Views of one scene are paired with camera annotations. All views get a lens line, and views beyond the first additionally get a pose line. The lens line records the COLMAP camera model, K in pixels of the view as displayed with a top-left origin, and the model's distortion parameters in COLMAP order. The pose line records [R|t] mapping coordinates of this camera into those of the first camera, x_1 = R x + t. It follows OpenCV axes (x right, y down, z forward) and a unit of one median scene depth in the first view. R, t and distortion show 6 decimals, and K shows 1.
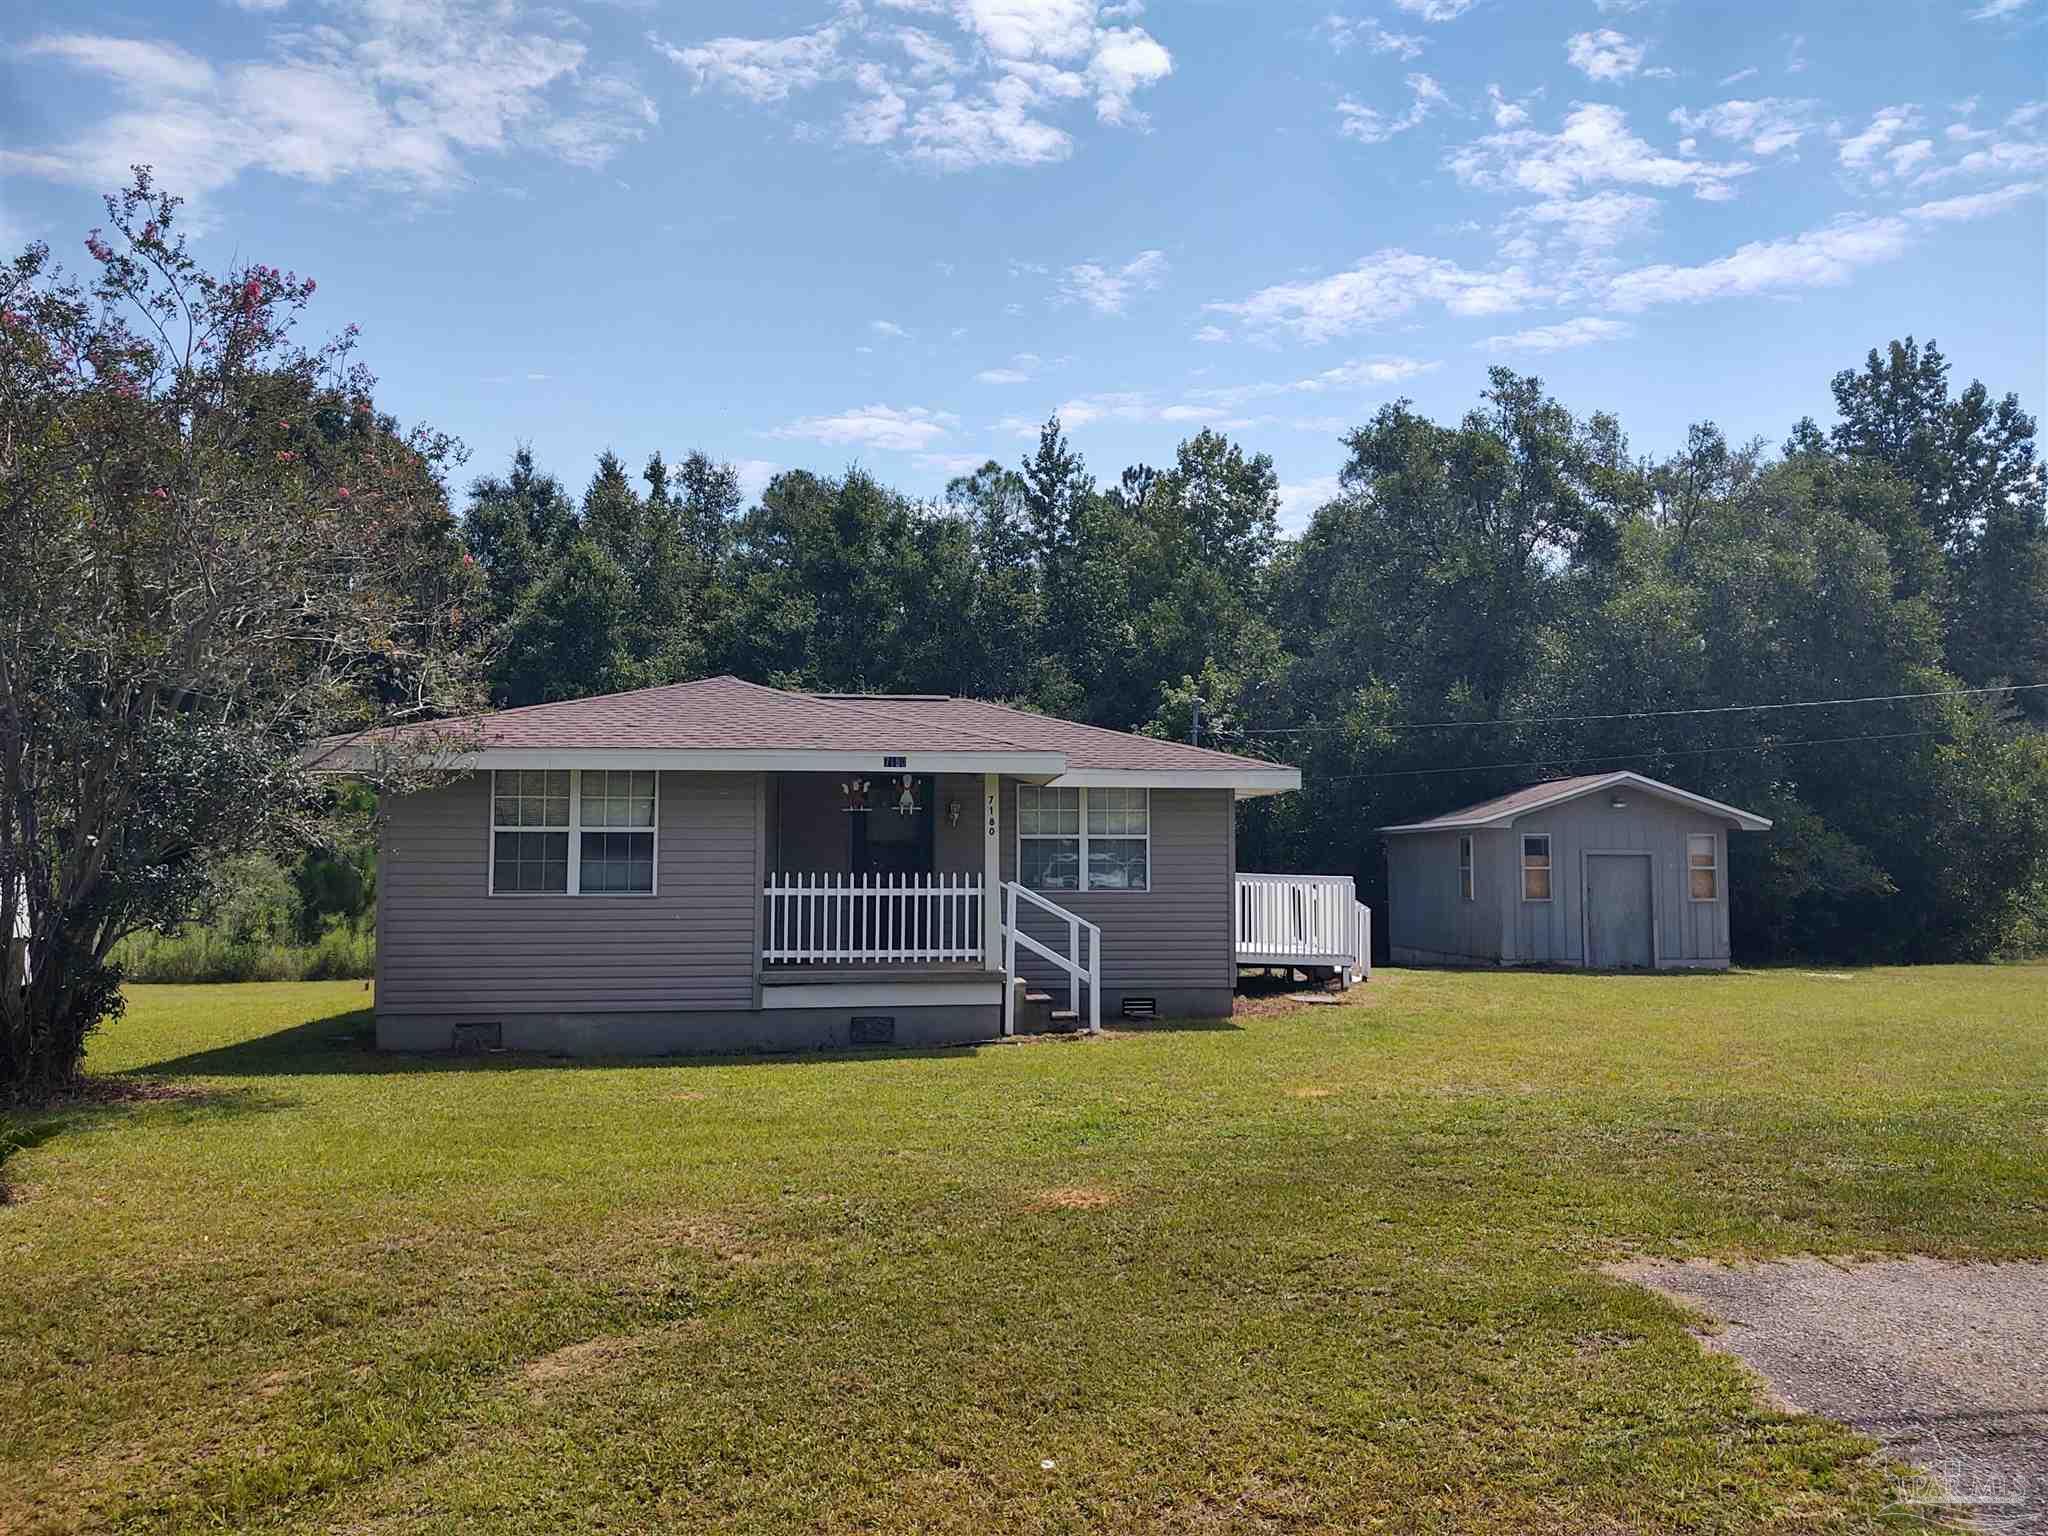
lens RADIAL K [[1583.8, 0, 1024.0], [0, 1583.8, 768.0], [0, 0, 1]] dist [0.148224, -0.388336]
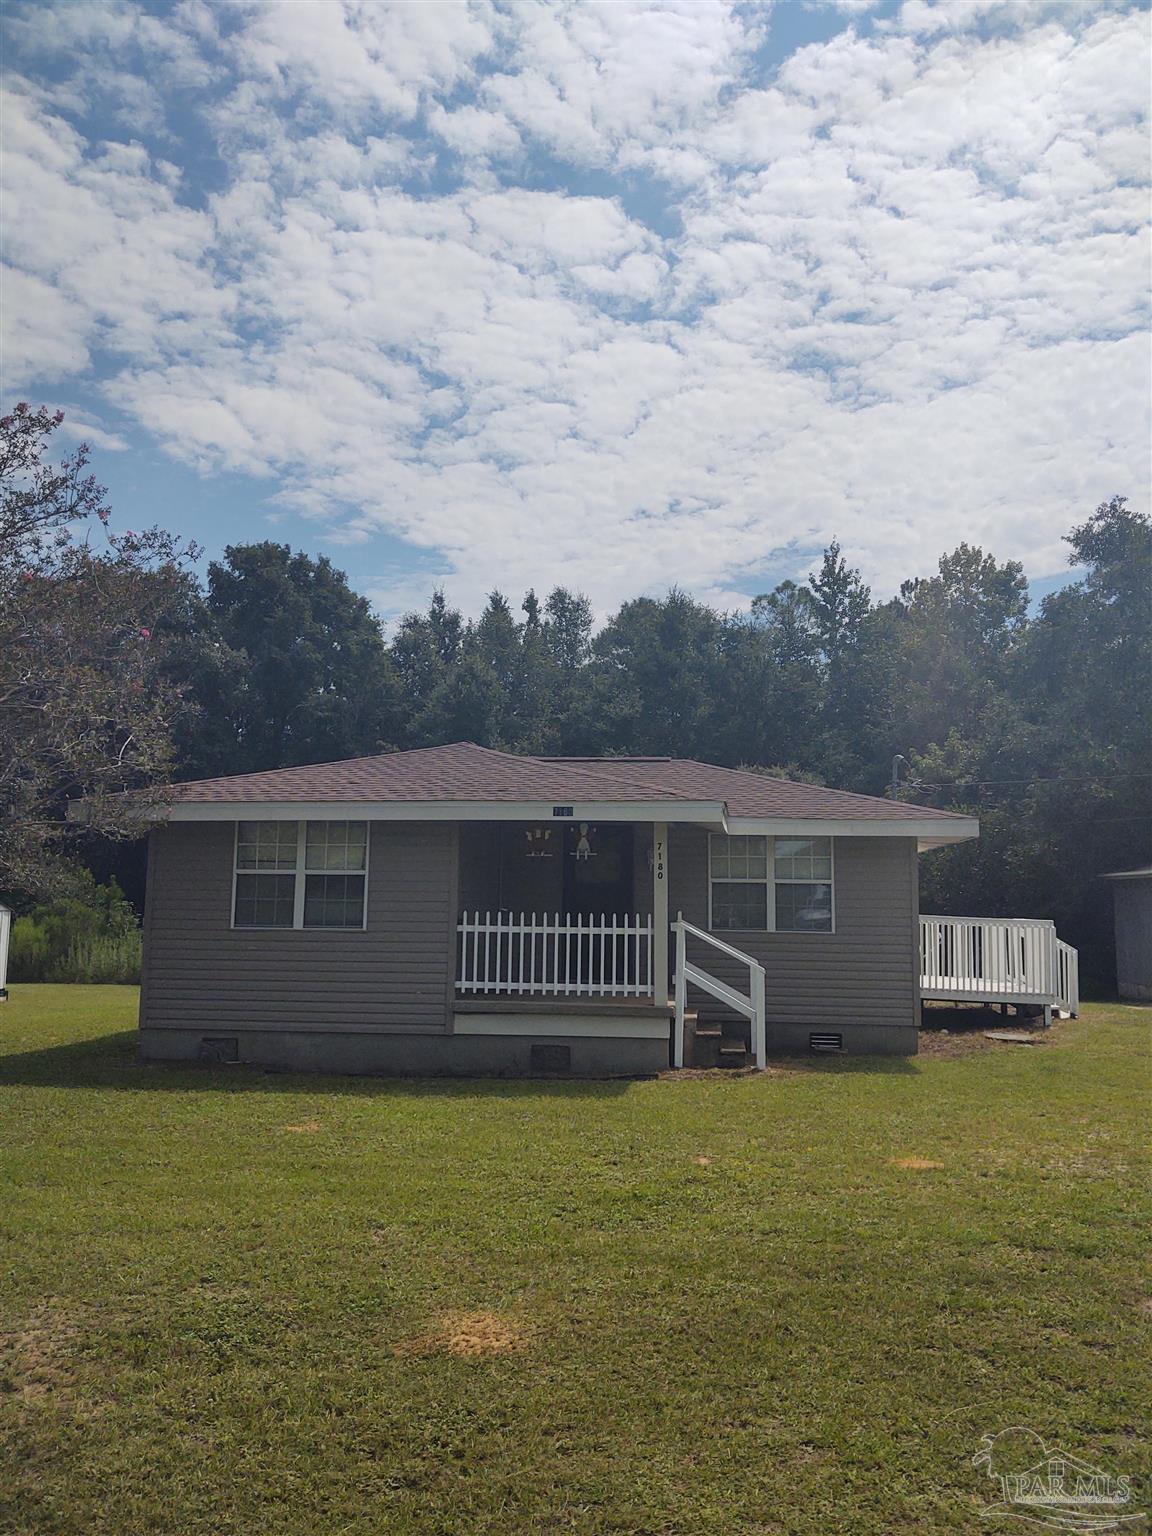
lens RADIAL K [[1187.8, 0, 558.0], [0, 1187.8, 770.0], [0, 0, 1]] dist [0.148224, -0.388336]
pose [[0.972212, -0.015408, -0.233593, 0.050763], [0.004523, 0.998882, -0.047064, 0.002880], [0.234057, 0.044700, 0.971195, 0.093388]]
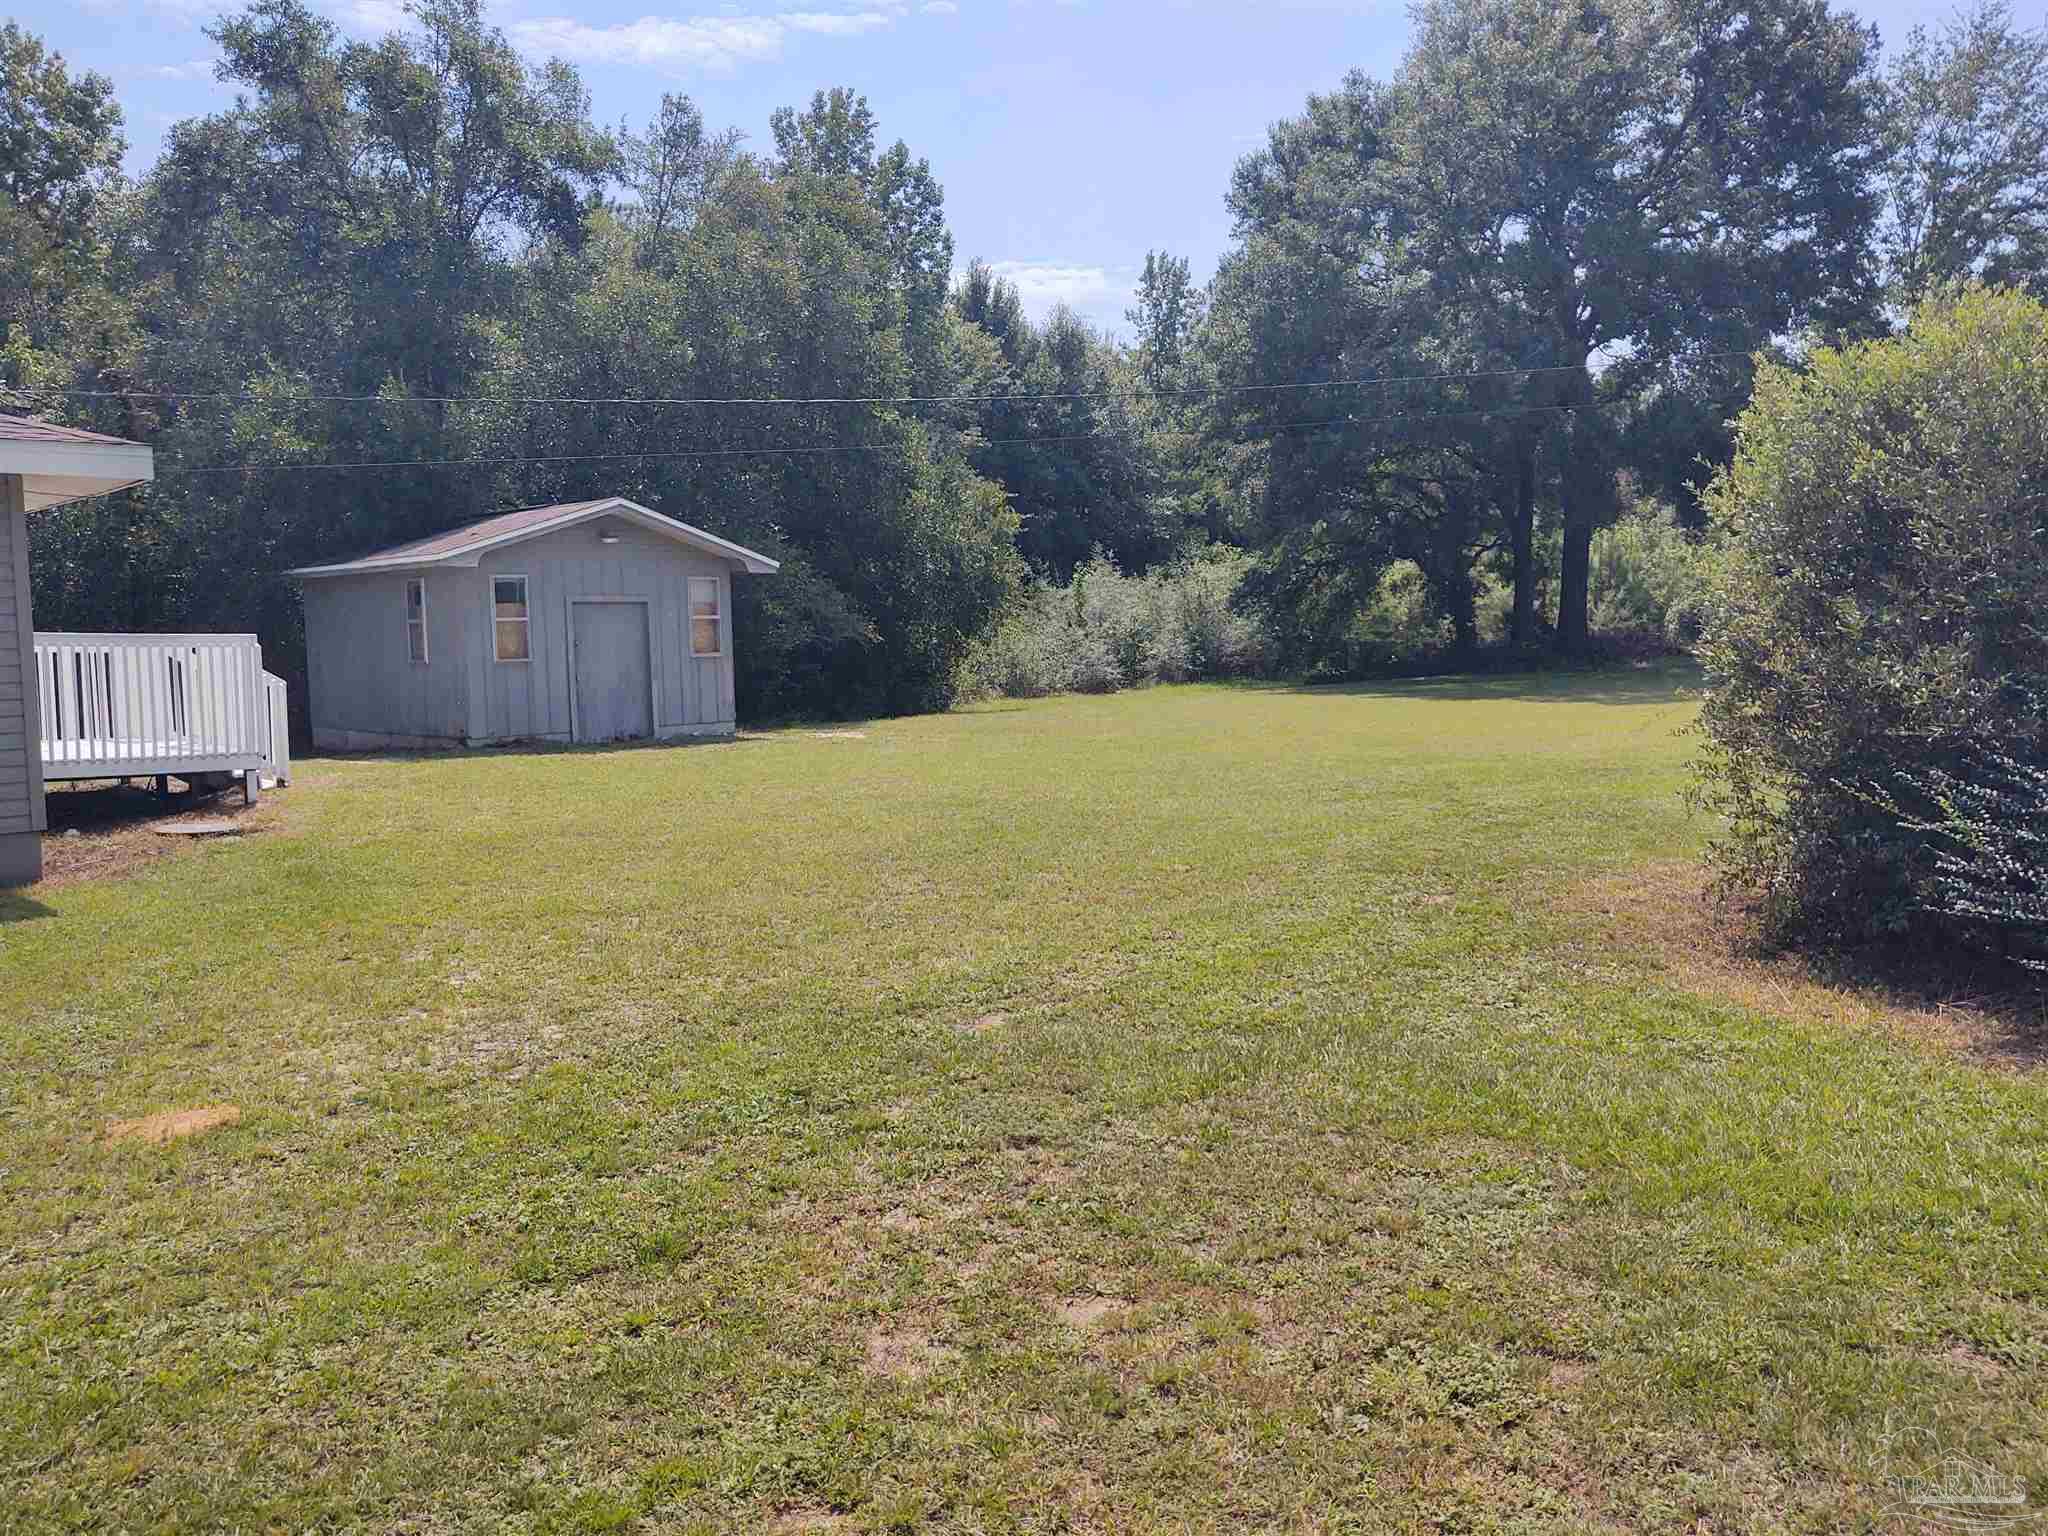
lens RADIAL K [[1620.1, 0, 1082.0], [0, 1620.1, 776.7], [0, 0, 1]] dist [-0.003045, -0.018920]
pose [[0.780675, -0.072169, 0.620756, 0.037364], [-0.024554, 0.989000, 0.145861, 0.014359], [-0.624455, -0.129113, 0.770316, 0.183689]]
